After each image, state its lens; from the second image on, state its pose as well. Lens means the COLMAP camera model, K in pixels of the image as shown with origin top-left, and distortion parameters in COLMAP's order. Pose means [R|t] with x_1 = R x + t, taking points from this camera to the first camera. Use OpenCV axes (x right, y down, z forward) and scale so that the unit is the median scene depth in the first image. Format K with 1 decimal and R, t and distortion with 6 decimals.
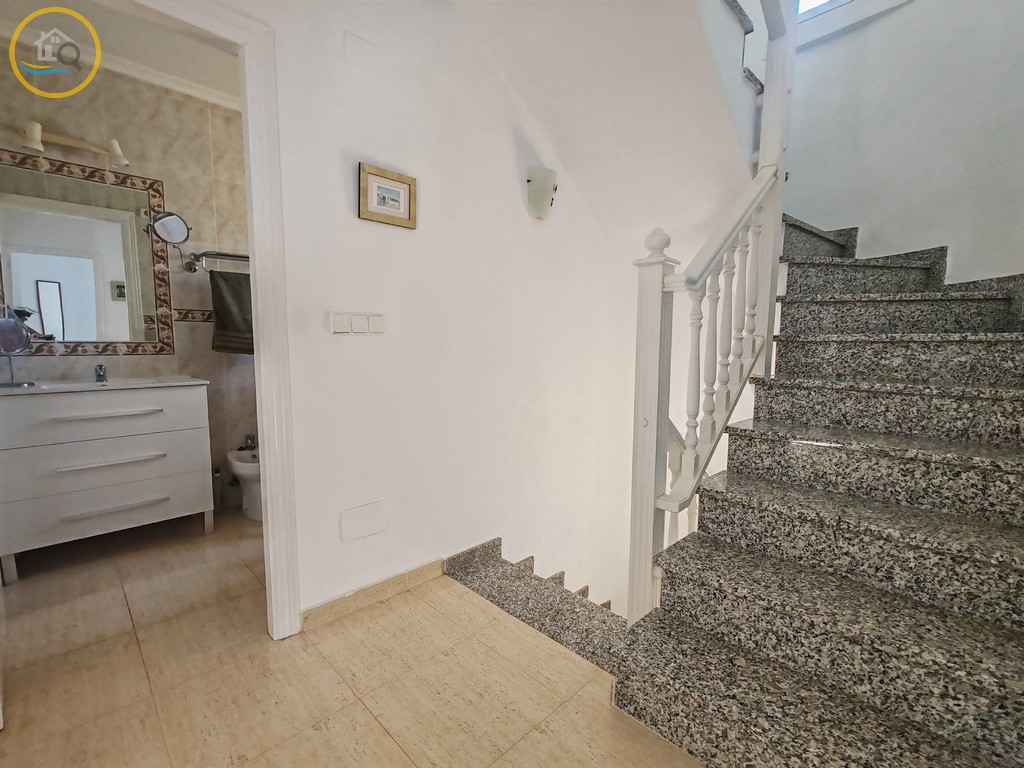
lens RADIAL K [[465.7, 0, 511.7], [0, 465.7, 384.6], [0, 0, 1]] dist [0.001010, -0.000362]
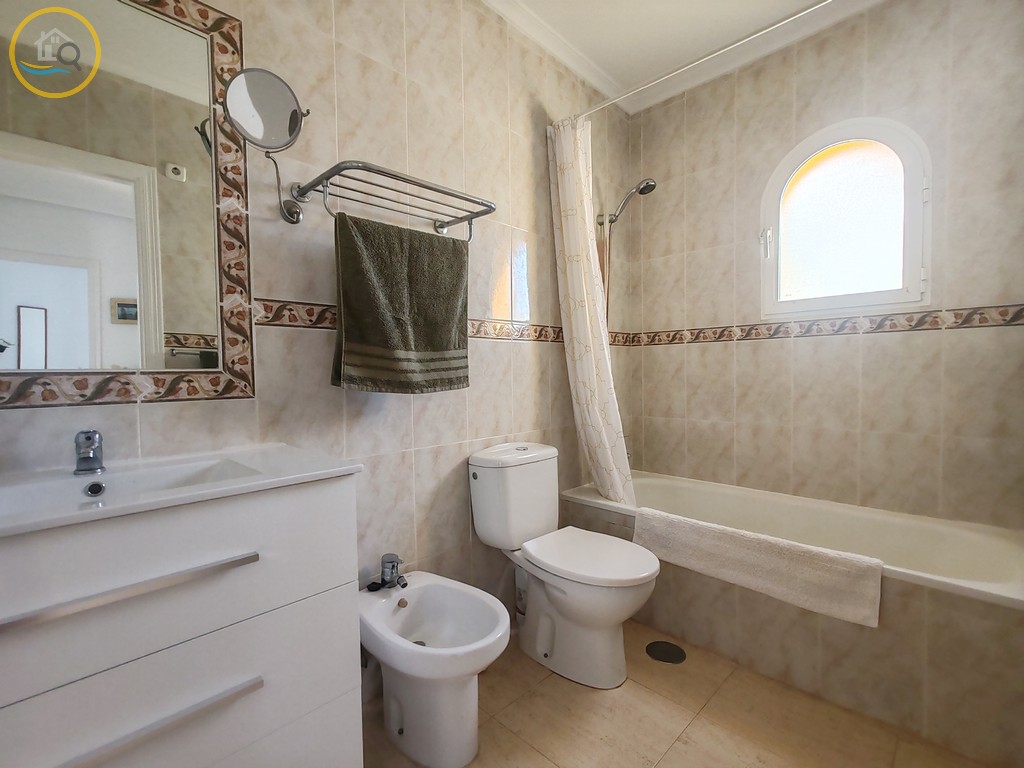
lens RADIAL K [[465.7, 0, 511.9], [0, 465.7, 386.0], [0, 0, 1]] dist [0.001010, -0.000362]
pose [[0.999741, -0.021353, 0.007817, -0.481543], [0.021815, 0.997658, -0.064829, -0.041473], [-0.006414, 0.064982, 0.997866, 0.549586]]
